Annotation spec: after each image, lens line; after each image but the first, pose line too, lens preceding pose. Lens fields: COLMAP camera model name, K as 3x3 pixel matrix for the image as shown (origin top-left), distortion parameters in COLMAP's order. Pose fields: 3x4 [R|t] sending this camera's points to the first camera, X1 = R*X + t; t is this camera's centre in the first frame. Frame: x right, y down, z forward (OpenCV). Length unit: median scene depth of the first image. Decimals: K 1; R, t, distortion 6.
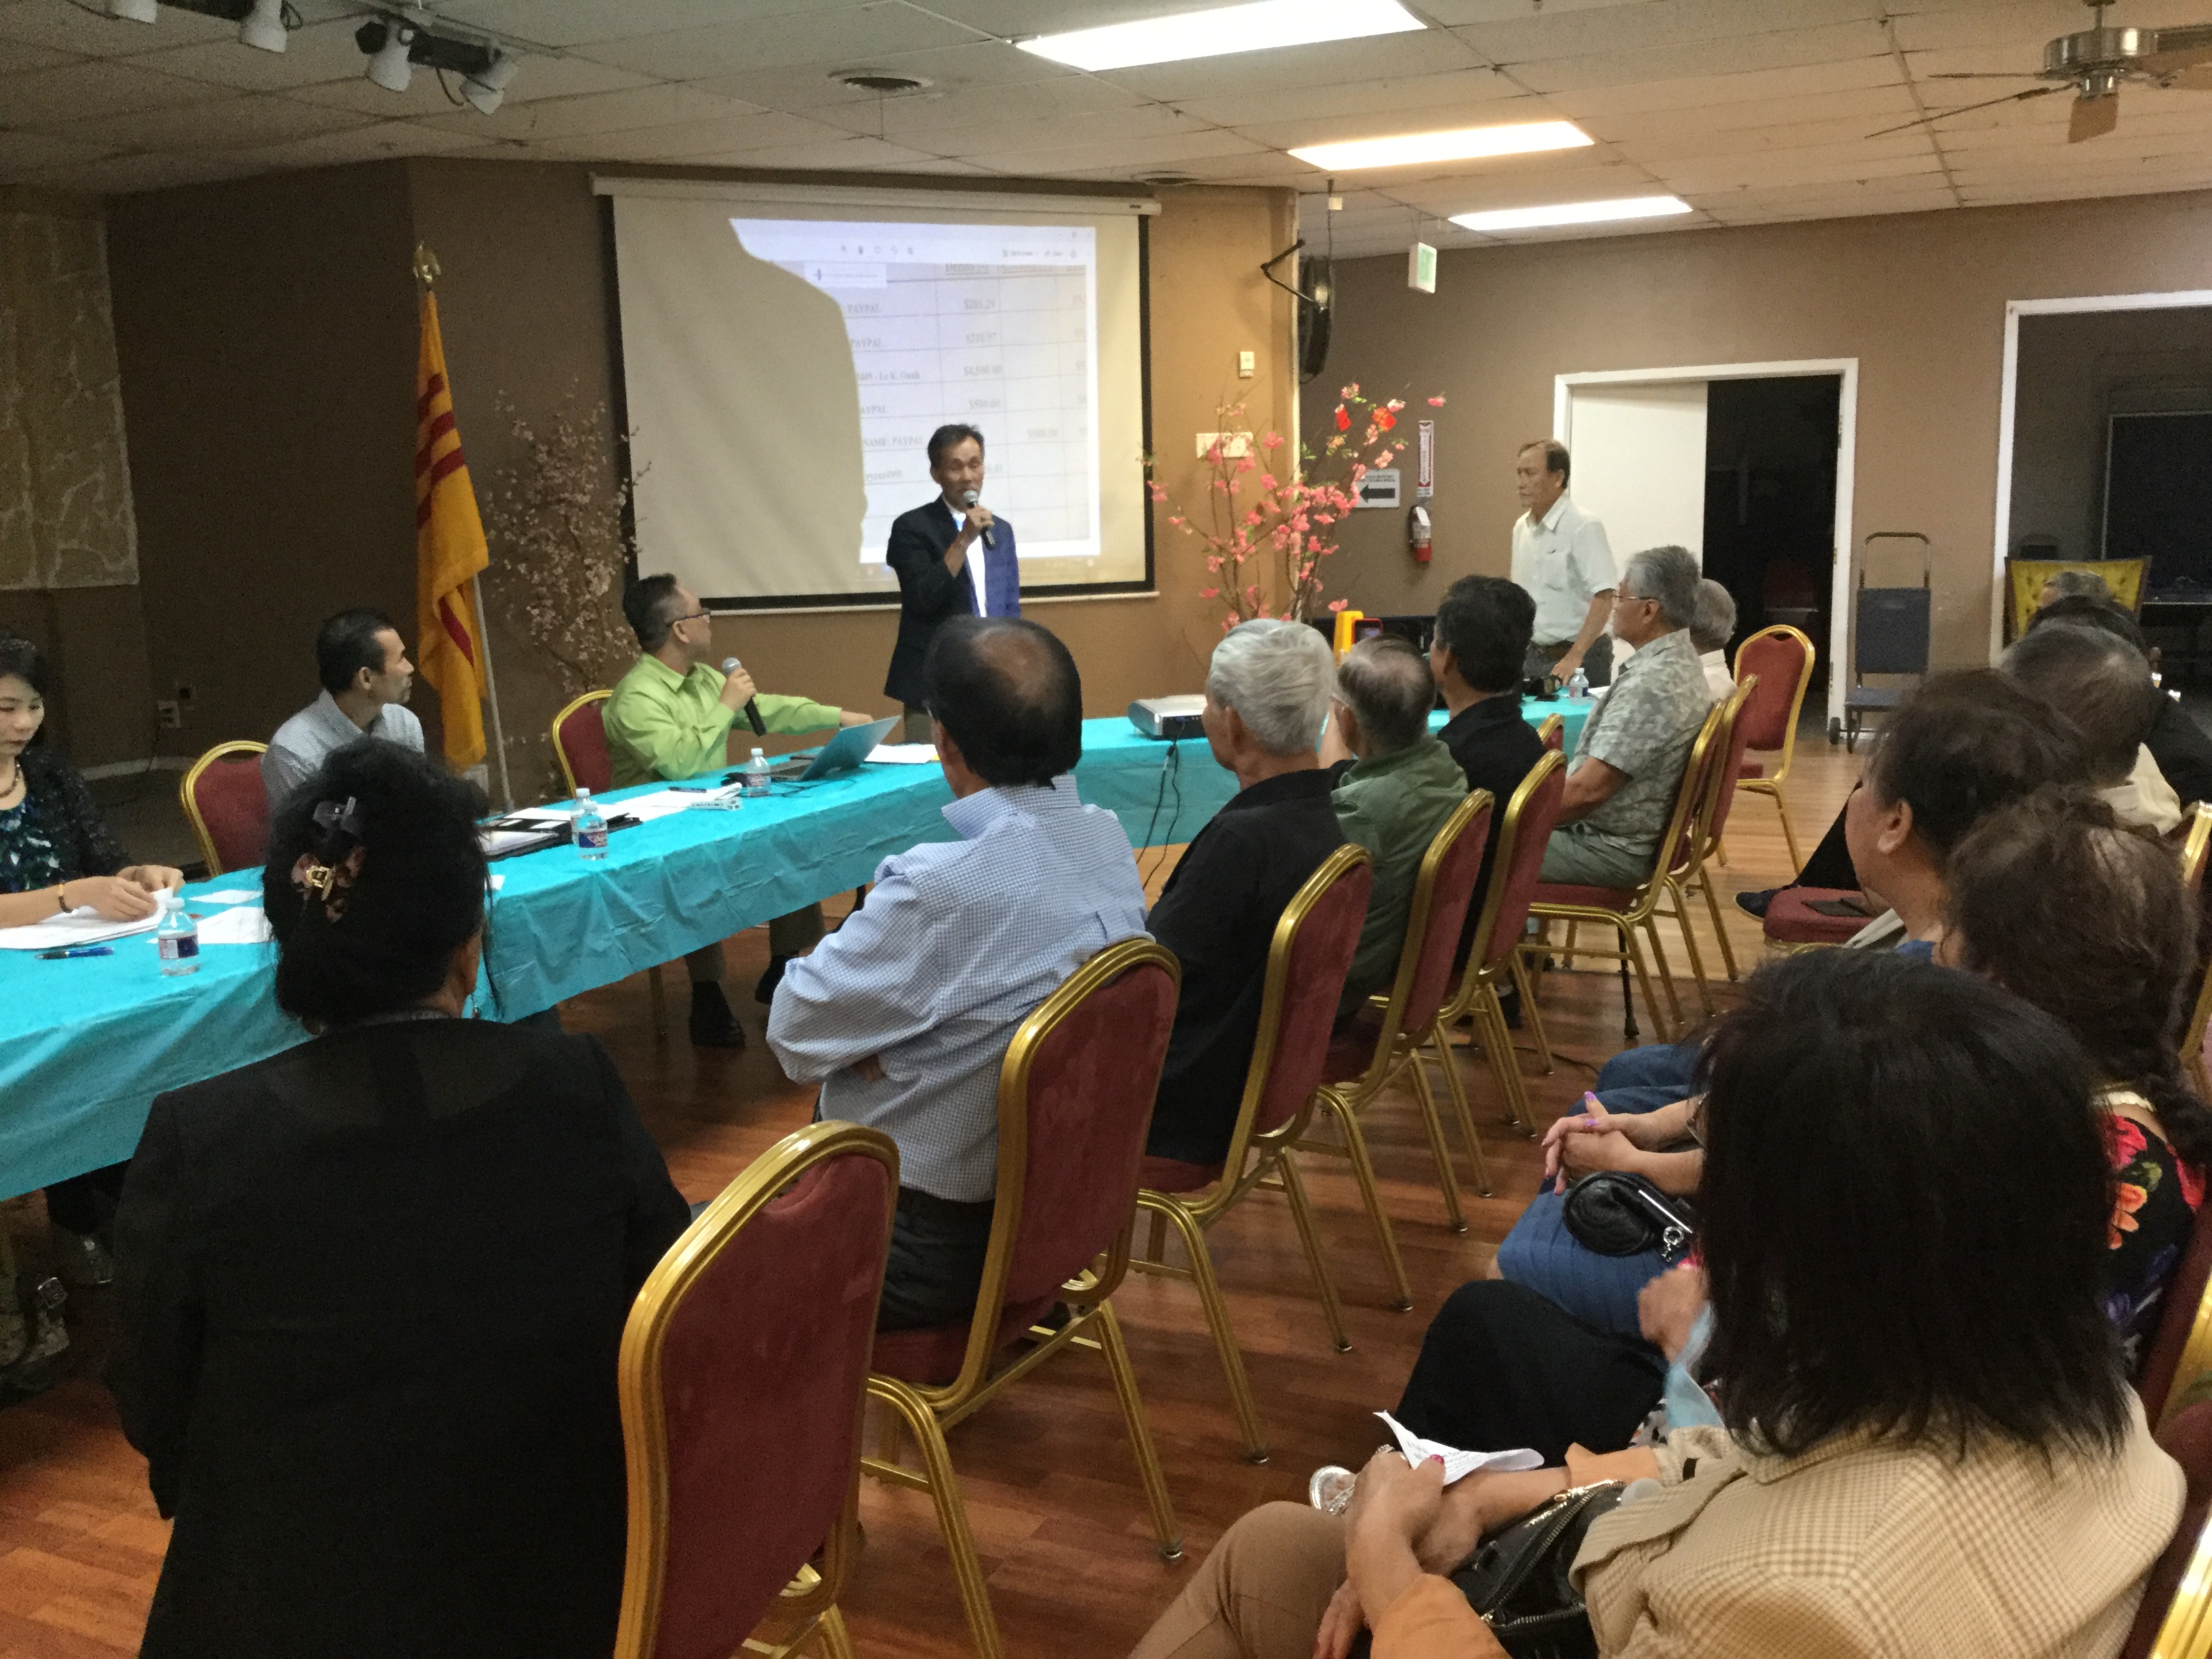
lens RADIAL K [[1994.9, 0, 1113.1], [0, 1994.9, 824.5], [0, 0, 1]] dist [0.120902, -0.241000]
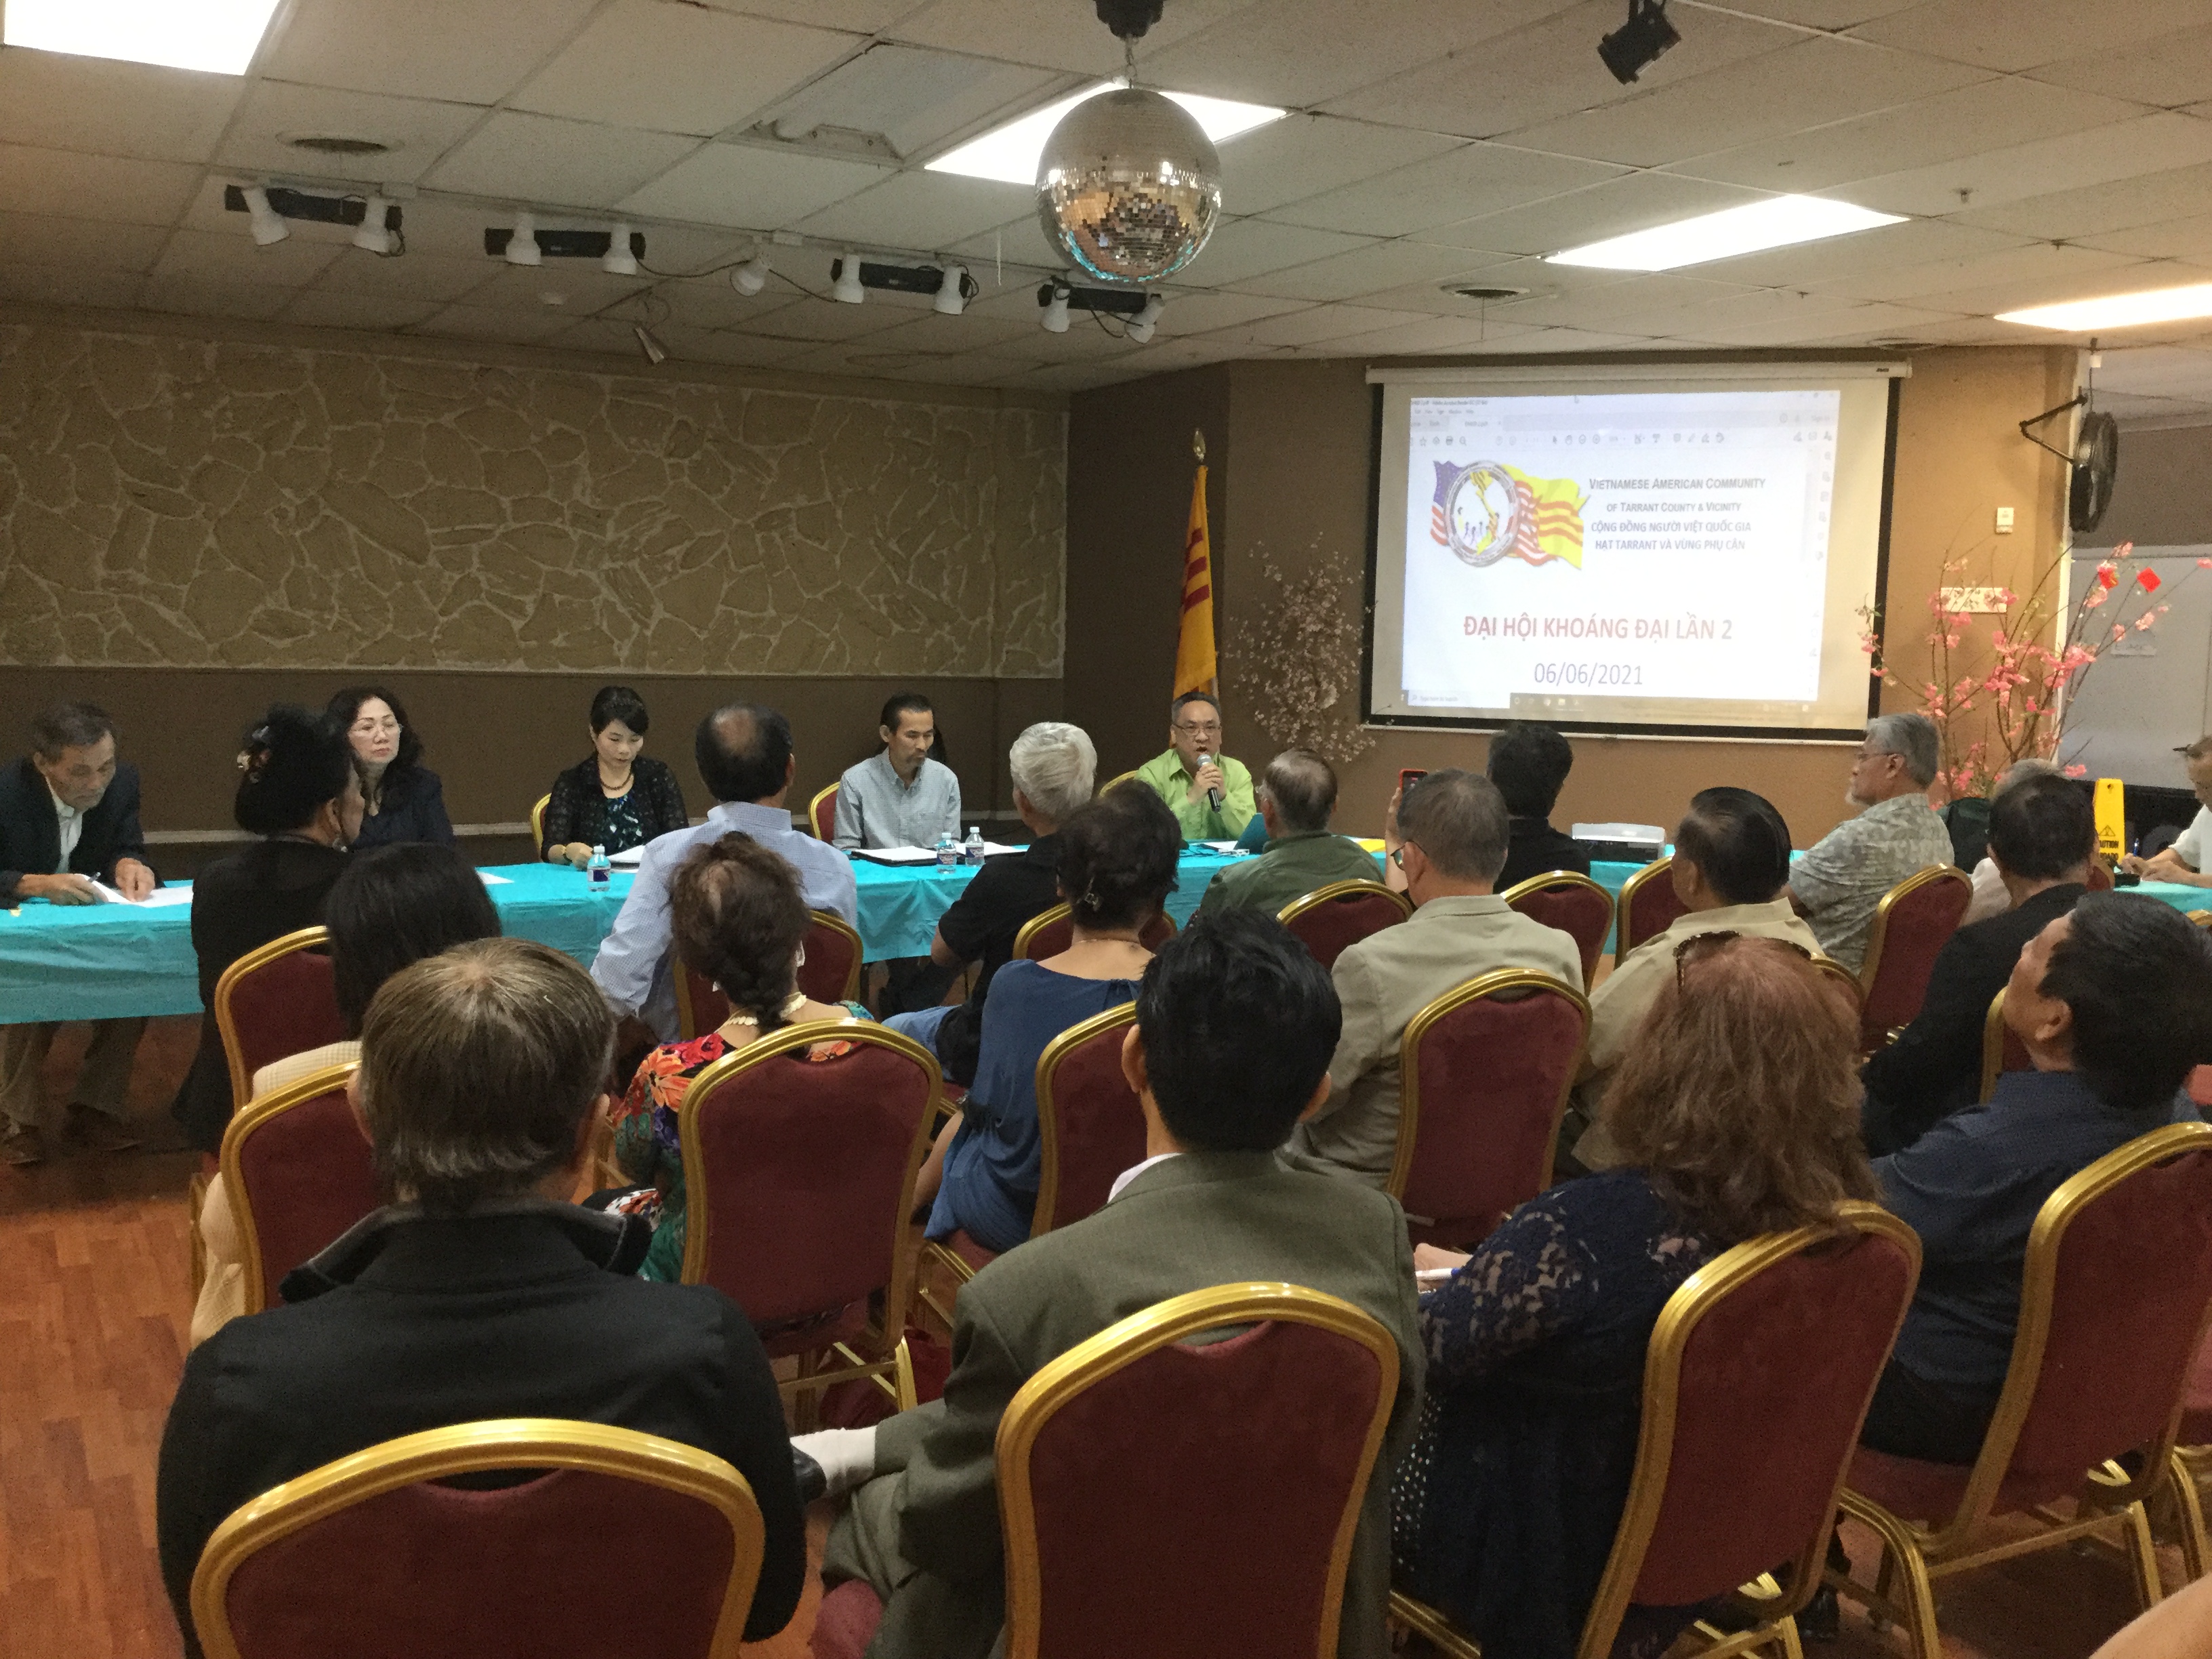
lens RADIAL K [[1994.9, 0, 1104.7], [0, 1994.9, 830.3], [0, 0, 1]] dist [0.120902, -0.241000]
pose [[0.808174, 0.102851, -0.579894, 0.328852], [-0.137519, 0.990370, -0.016000, -0.002653], [0.572663, 0.092677, 0.814535, -0.051346]]
